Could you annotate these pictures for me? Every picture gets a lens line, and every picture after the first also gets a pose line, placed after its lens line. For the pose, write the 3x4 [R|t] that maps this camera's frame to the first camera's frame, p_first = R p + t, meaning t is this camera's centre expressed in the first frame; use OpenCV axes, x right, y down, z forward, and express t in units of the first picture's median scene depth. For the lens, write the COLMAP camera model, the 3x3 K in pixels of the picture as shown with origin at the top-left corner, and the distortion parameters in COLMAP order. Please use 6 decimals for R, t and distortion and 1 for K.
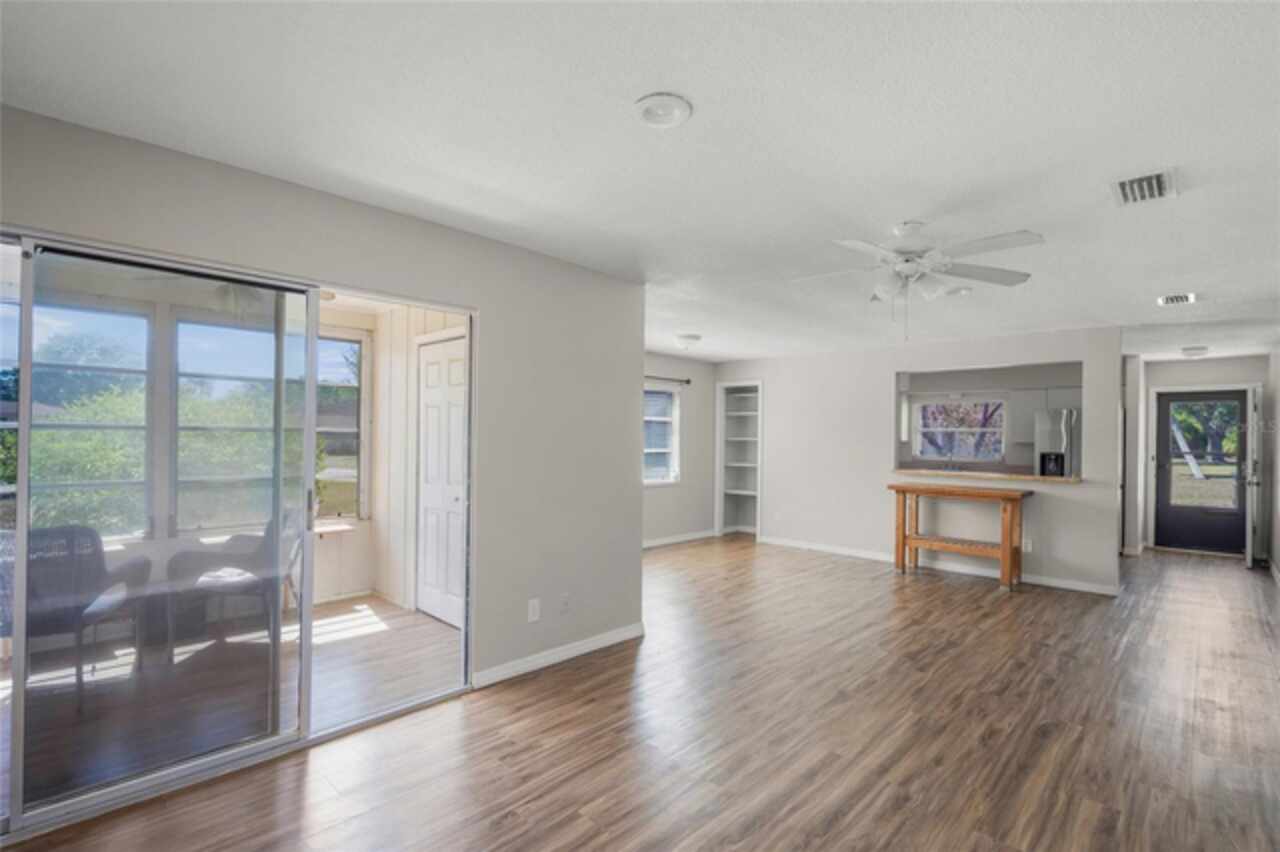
lens RADIAL K [[575.6, 0, 647.0], [0, 575.6, 438.5], [0, 0, 1]] dist [-0.000416, 0.001056]
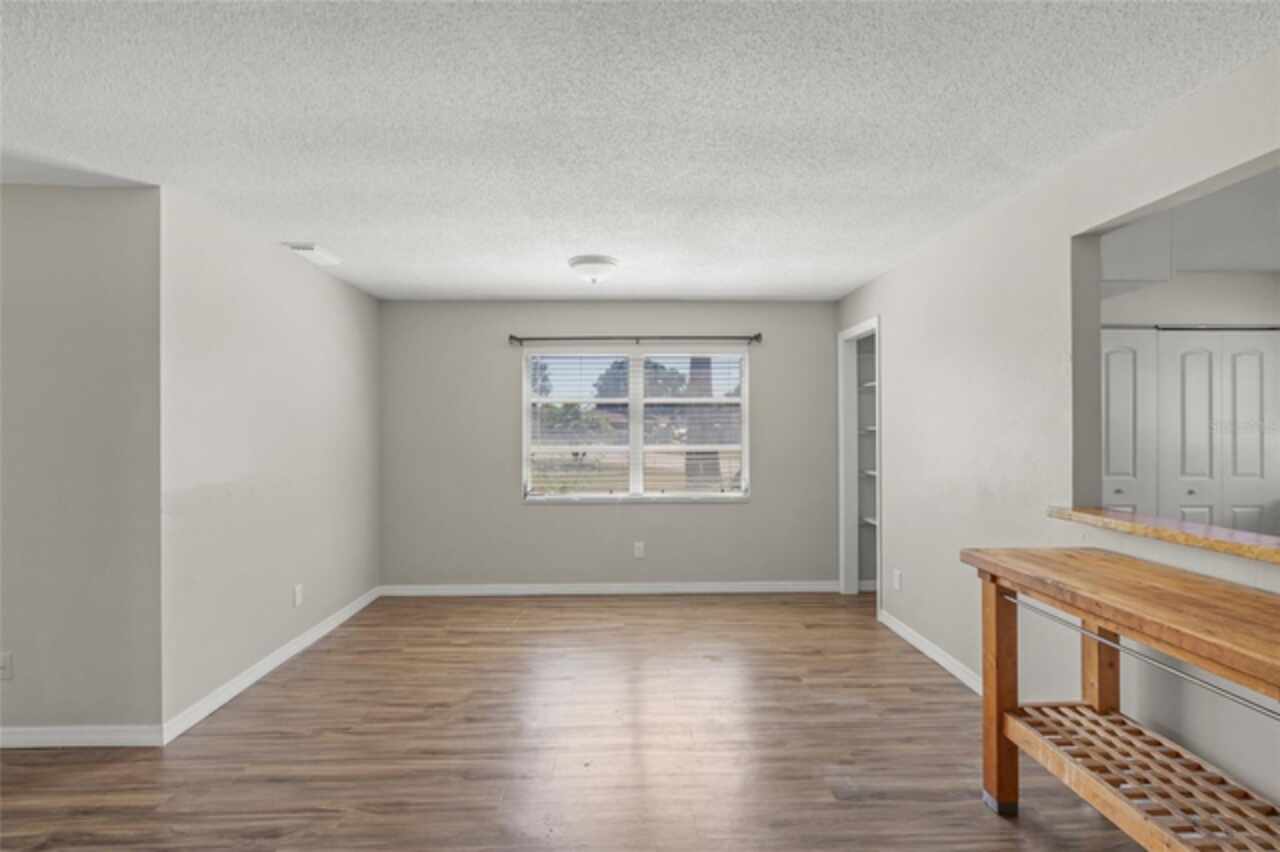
lens RADIAL K [[575.6, 0, 635.4], [0, 575.6, 428.2], [0, 0, 1]] dist [-0.000416, 0.001056]
pose [[0.716207, -0.017081, -0.697679, 0.597822], [0.010813, 0.999852, -0.013378, 0.008634], [0.697804, 0.002038, 0.716286, 0.682820]]
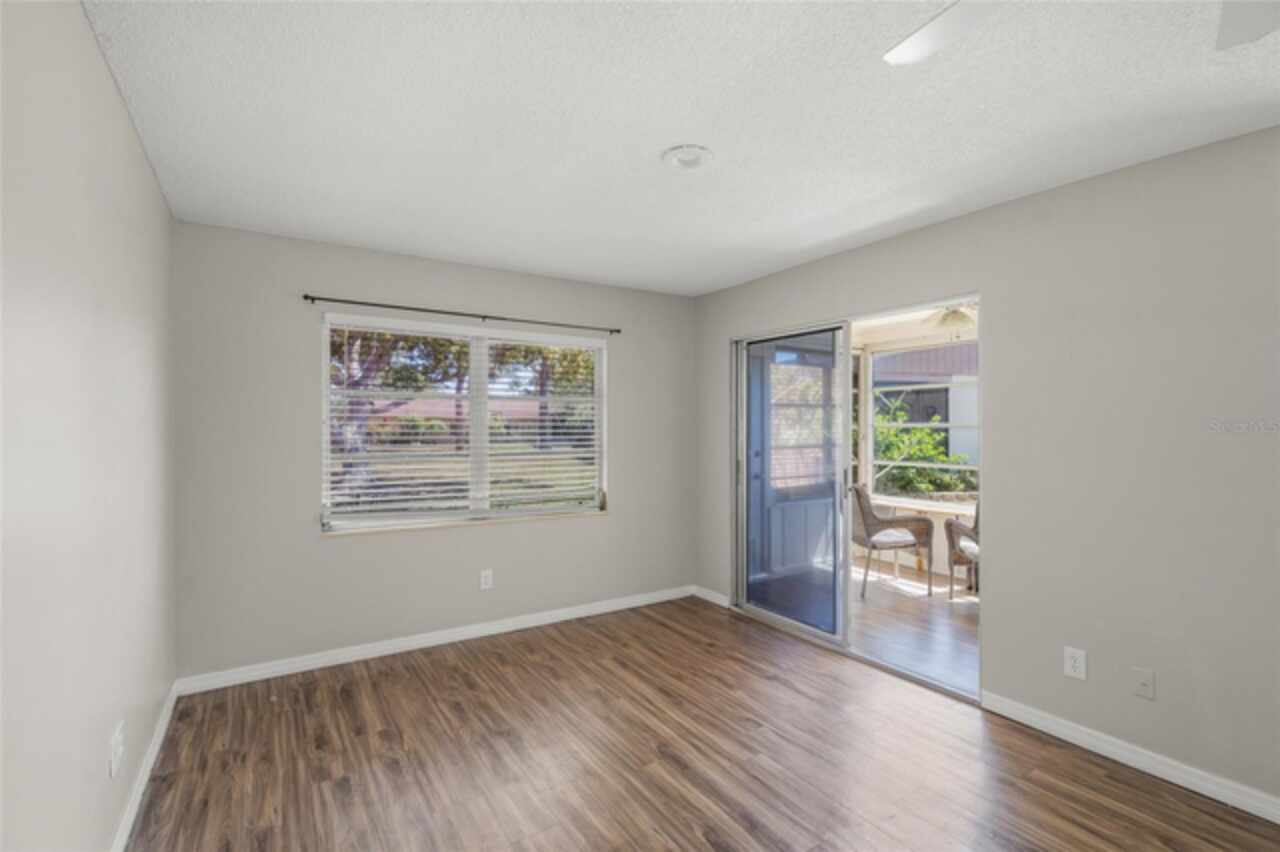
lens RADIAL K [[575.6, 0, 659.7], [0, 575.6, 426.9], [0, 0, 1]] dist [-0.000416, 0.001056]
pose [[-0.189898, -0.014463, -0.981697, 0.399908], [-0.006695, 0.999887, -0.013436, 0.005258], [0.981781, 0.004021, -0.189973, 0.386212]]
